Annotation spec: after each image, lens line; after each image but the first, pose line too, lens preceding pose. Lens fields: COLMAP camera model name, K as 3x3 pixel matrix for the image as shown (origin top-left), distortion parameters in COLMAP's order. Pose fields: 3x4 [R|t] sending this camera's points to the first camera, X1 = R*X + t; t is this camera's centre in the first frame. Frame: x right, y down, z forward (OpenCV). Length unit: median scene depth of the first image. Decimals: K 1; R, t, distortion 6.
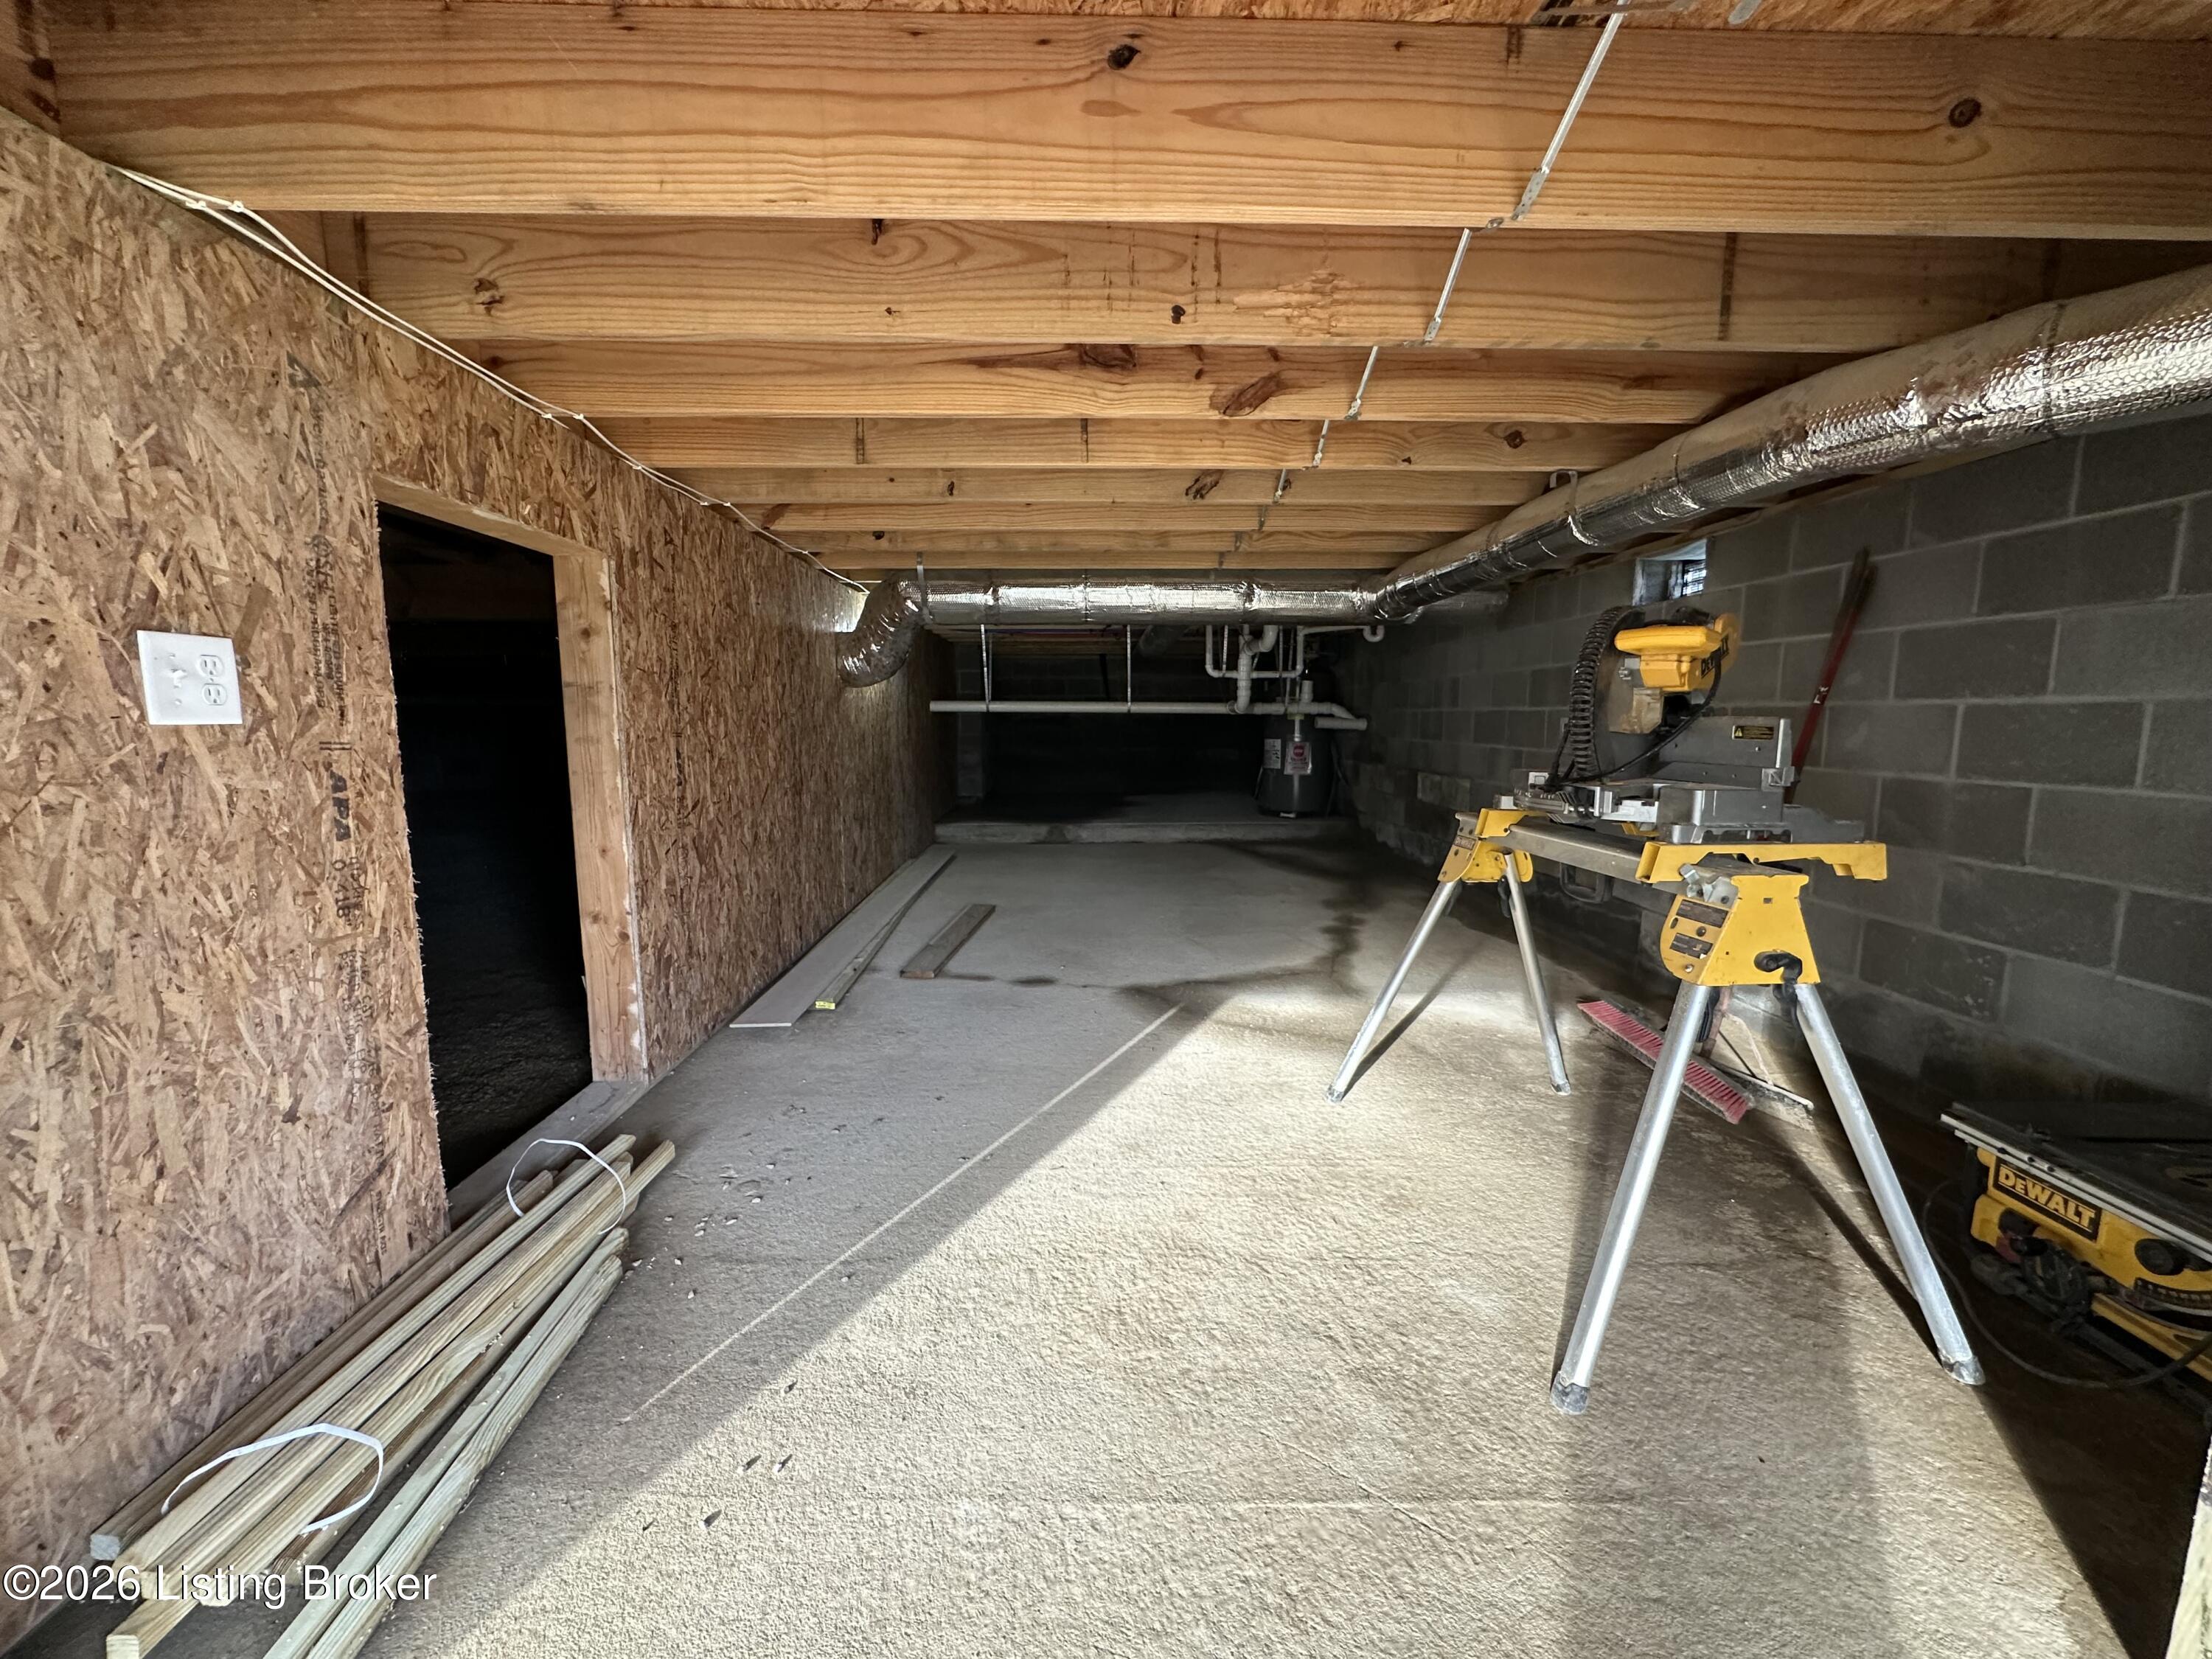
lens RADIAL K [[880.4, 0, 1103.2], [0, 880.4, 832.0], [0, 0, 1]] dist [-0.004953, 0.001015]
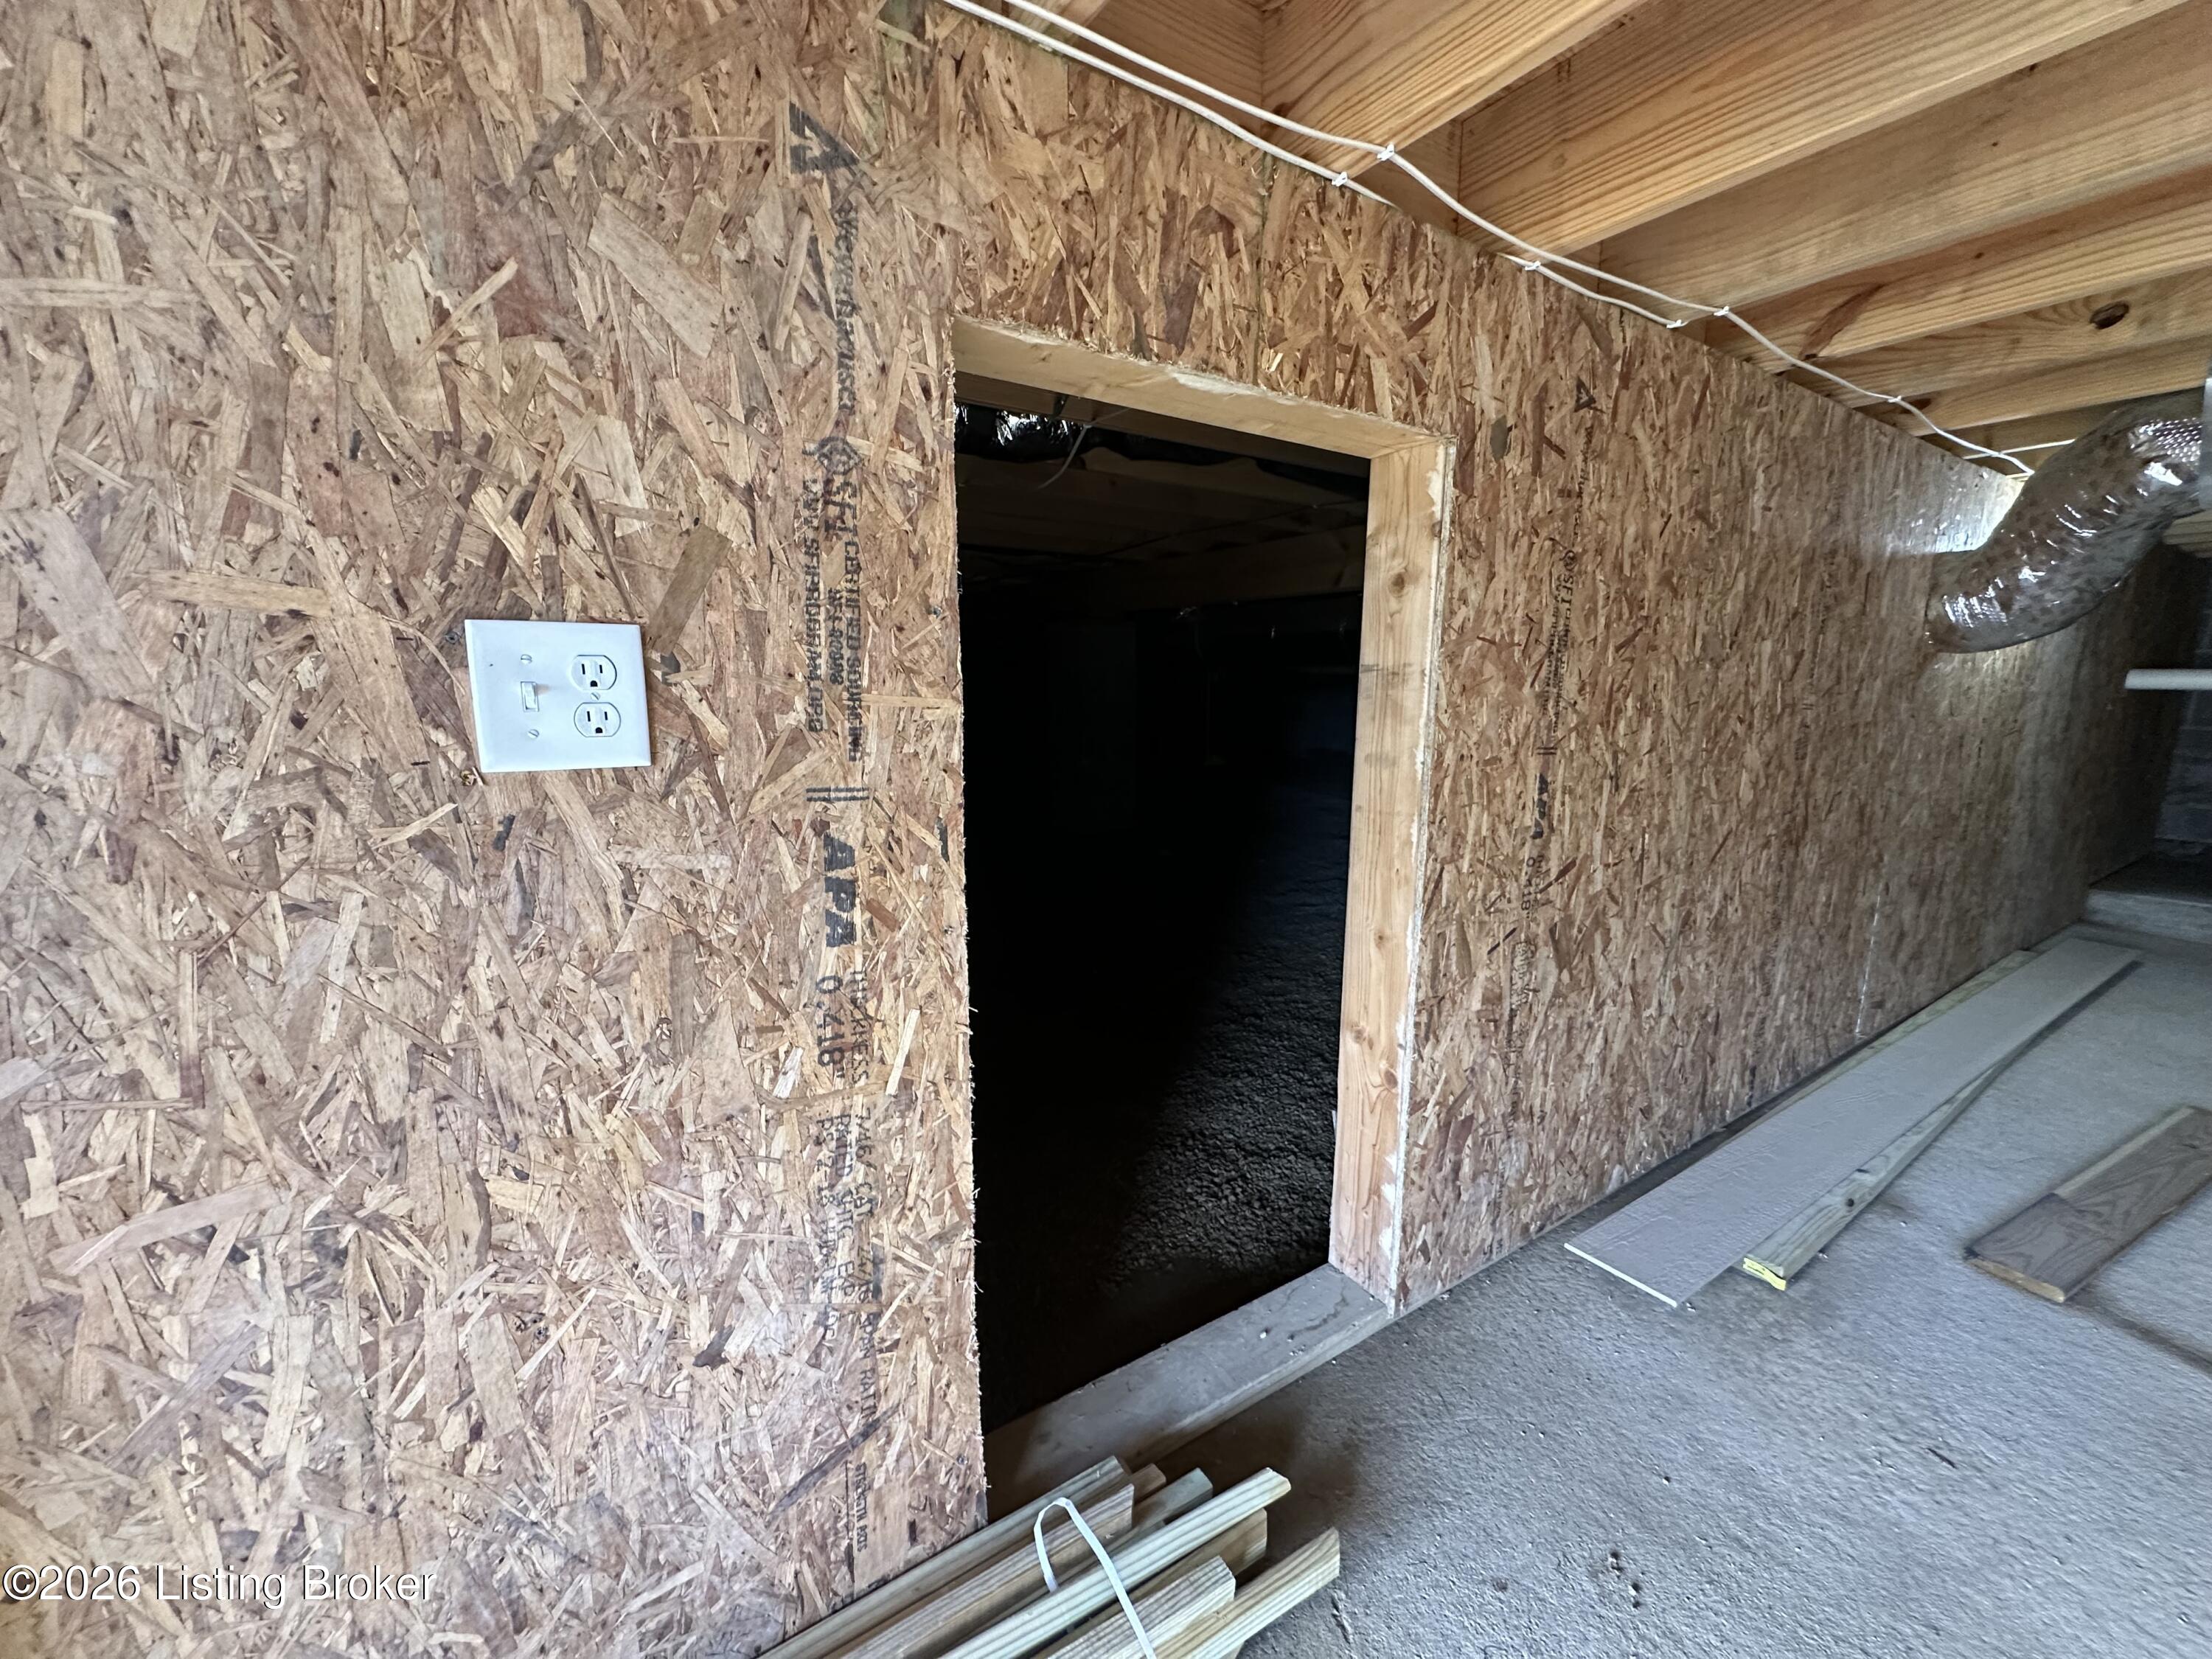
lens RADIAL K [[880.4, 0, 1101.5], [0, 880.4, 828.9], [0, 0, 1]] dist [-0.004953, 0.001015]
pose [[0.518286, 0.147429, -0.842404, -0.253407], [-0.115544, 0.988069, 0.101834, -0.150592], [0.847366, 0.044556, 0.529136, 0.798160]]
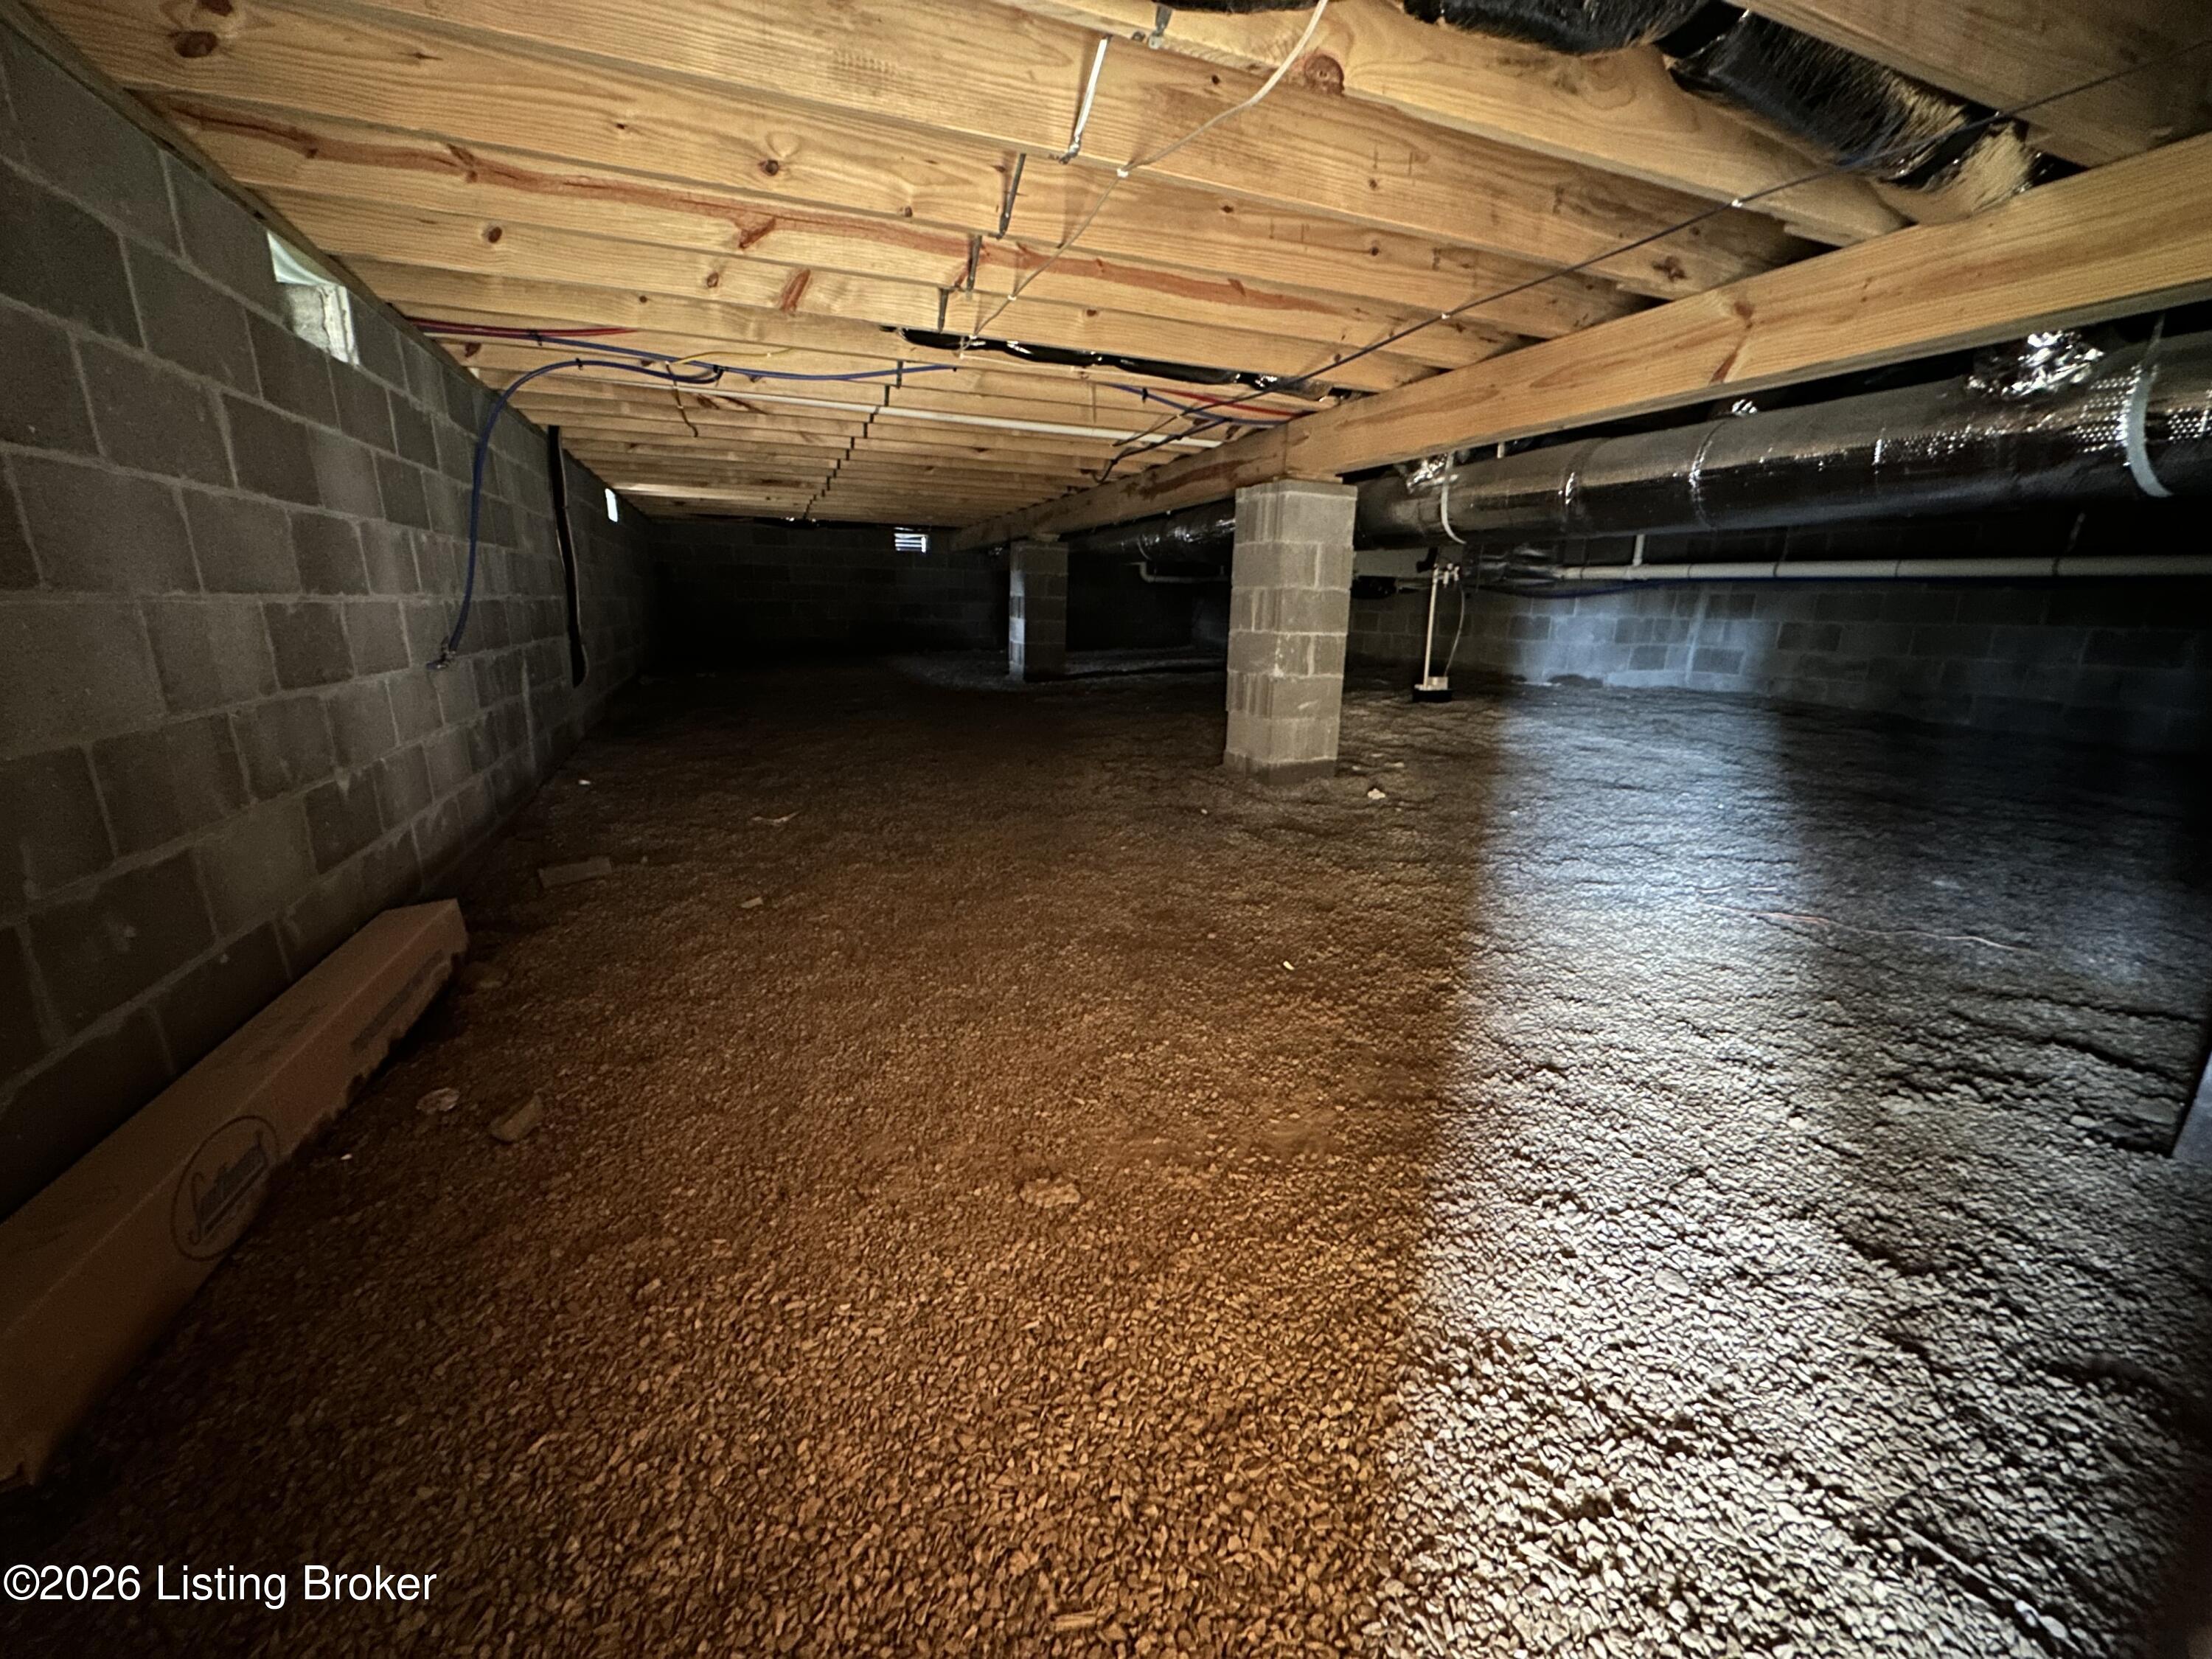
lens RADIAL K [[882.6, 0, 1102.4], [0, 882.6, 835.2], [0, 0, 1]] dist [-0.000350, -0.000015]
pose [[0.348709, 0.248437, -0.903704, -0.405916], [-0.156585, 0.966118, 0.205174, -0.121473], [0.924058, 0.069960, 0.375795, 0.875619]]
